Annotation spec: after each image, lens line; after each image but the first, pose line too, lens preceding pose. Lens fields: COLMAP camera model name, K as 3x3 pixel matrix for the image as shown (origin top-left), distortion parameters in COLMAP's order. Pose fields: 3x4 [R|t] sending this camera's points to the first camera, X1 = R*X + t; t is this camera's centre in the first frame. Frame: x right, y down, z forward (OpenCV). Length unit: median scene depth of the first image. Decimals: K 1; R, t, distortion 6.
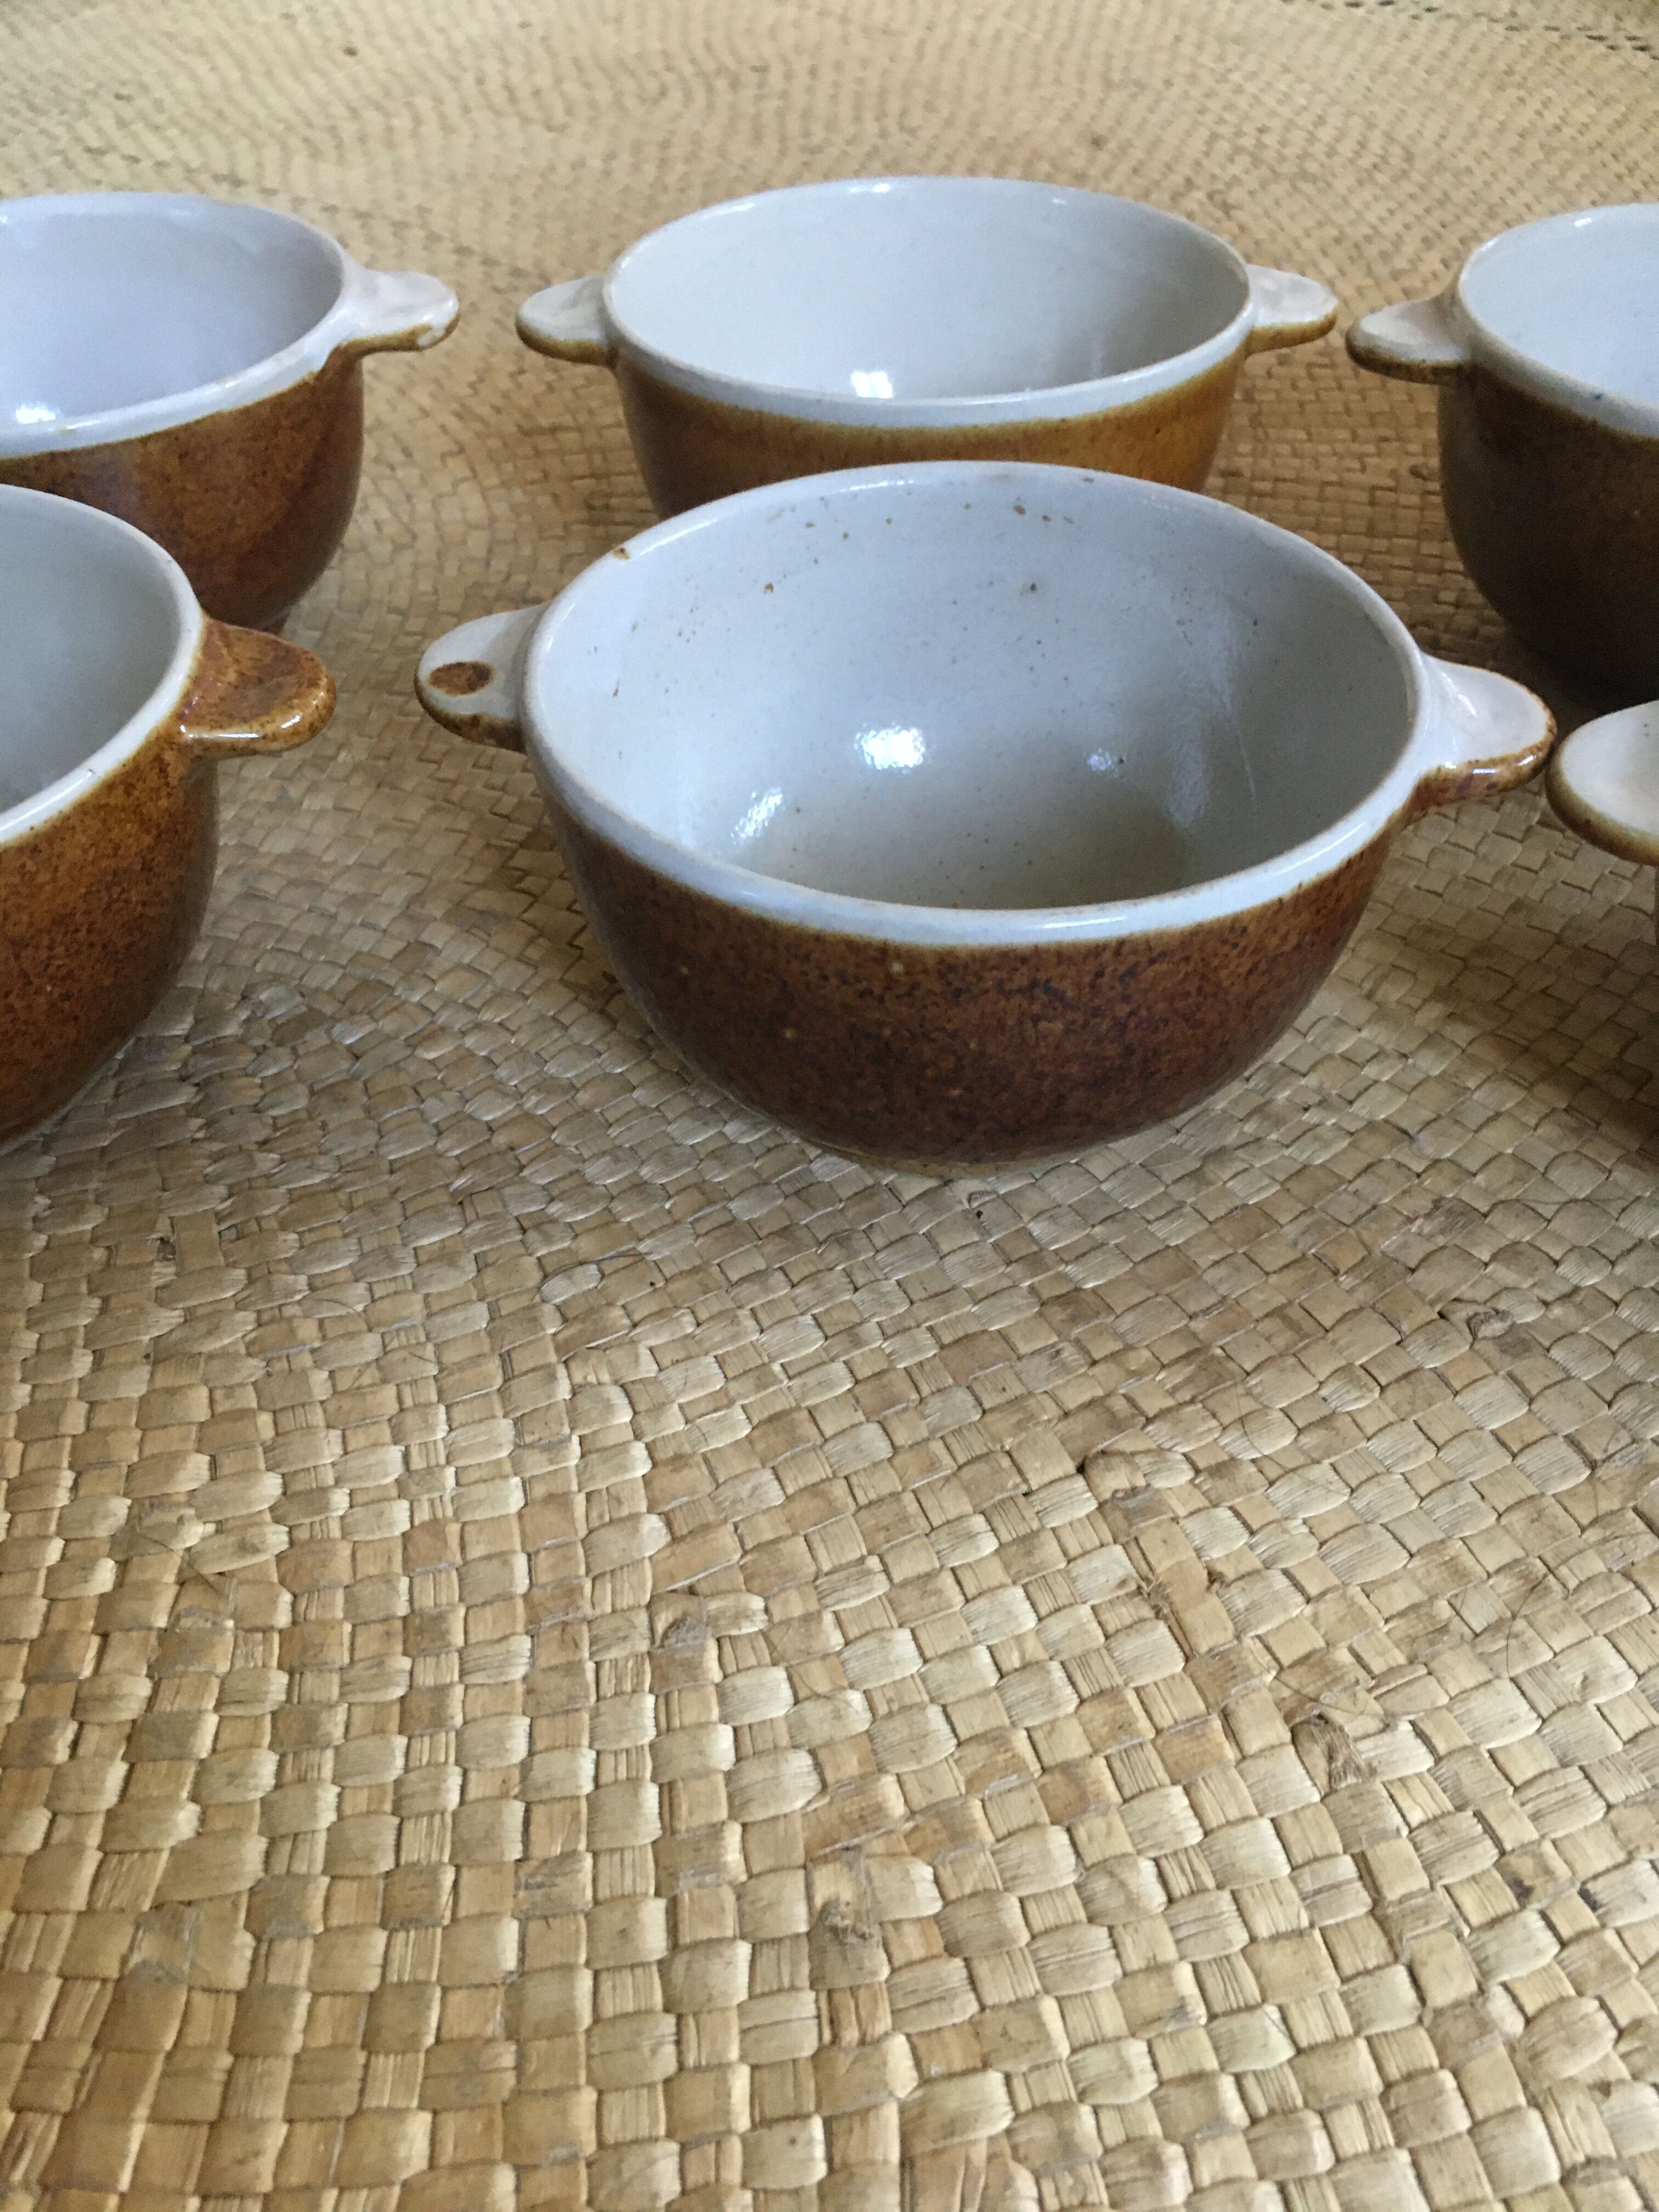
lens RADIAL K [[1916.3, 0, 826.1], [0, 1916.3, 1079.1], [0, 0, 1]] dist [0.080140, -0.124023]
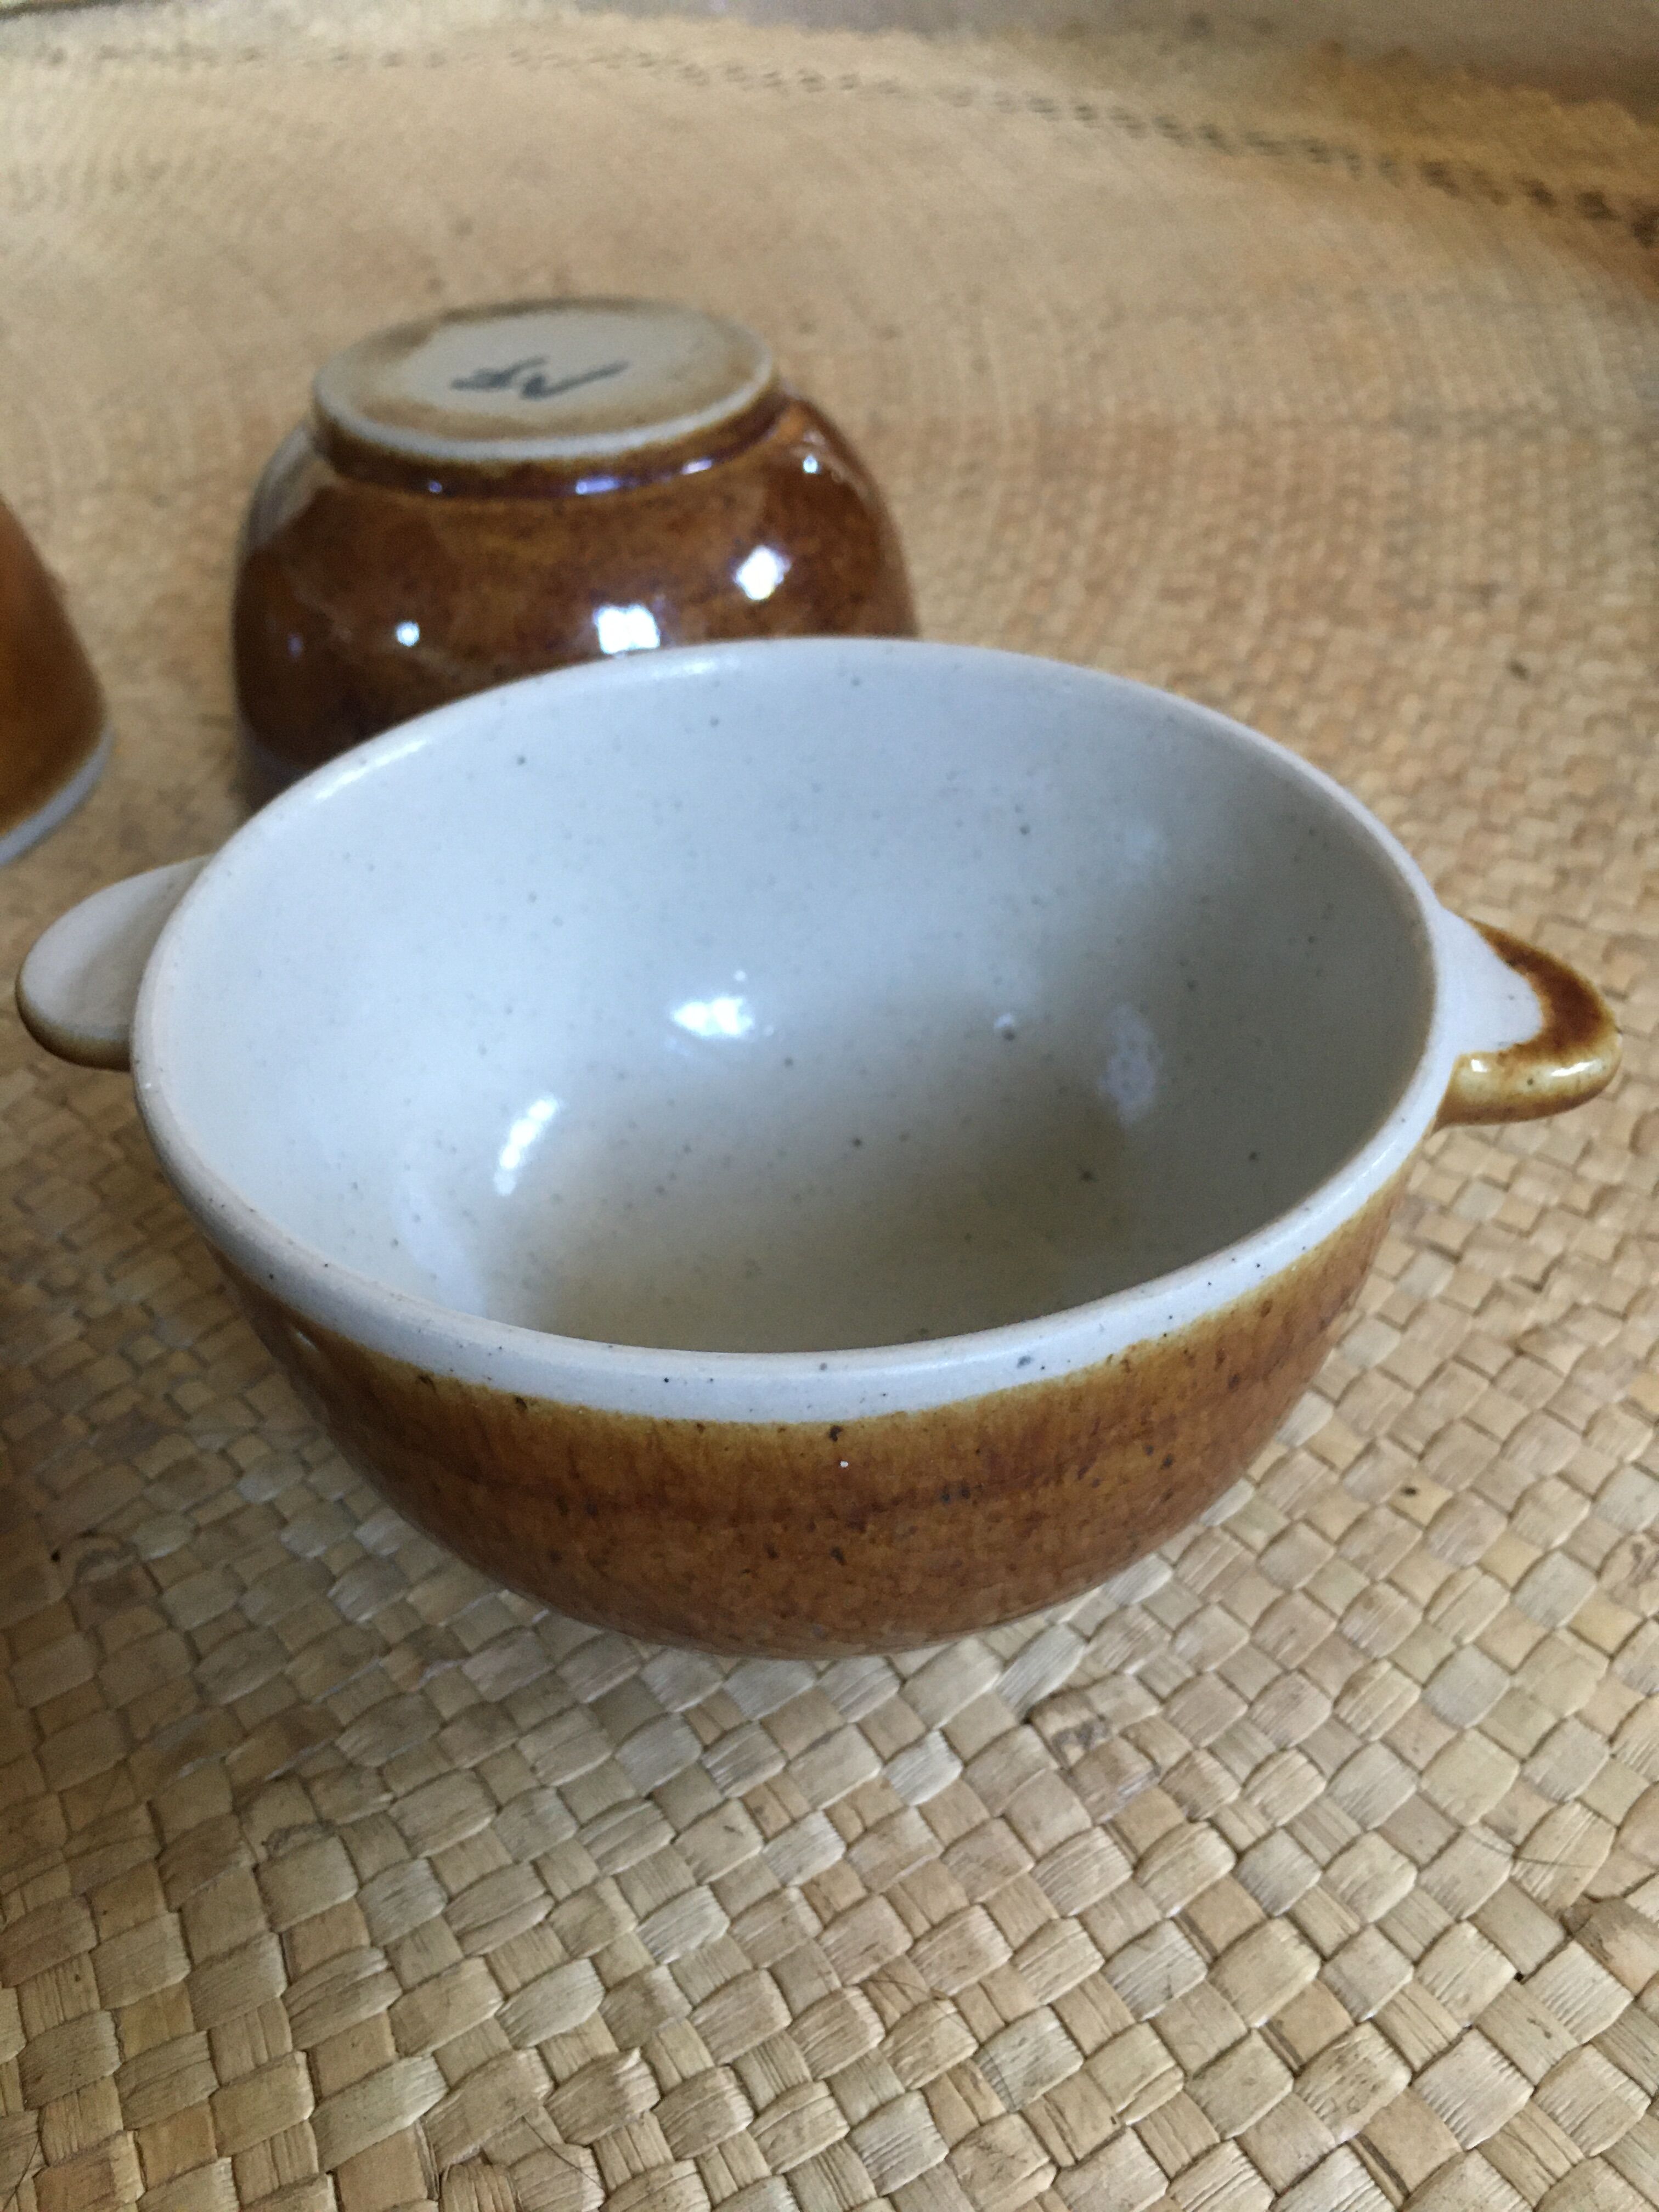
lens RADIAL K [[1969.8, 0, 830.2], [0, 1969.8, 1069.1], [0, 0, 1]] dist [0.062506, -0.127680]
pose [[0.997260, -0.059509, 0.043934, 0.690553], [0.062331, 0.995876, -0.065927, -0.005282], [-0.039830, 0.068485, 0.996857, 0.168725]]
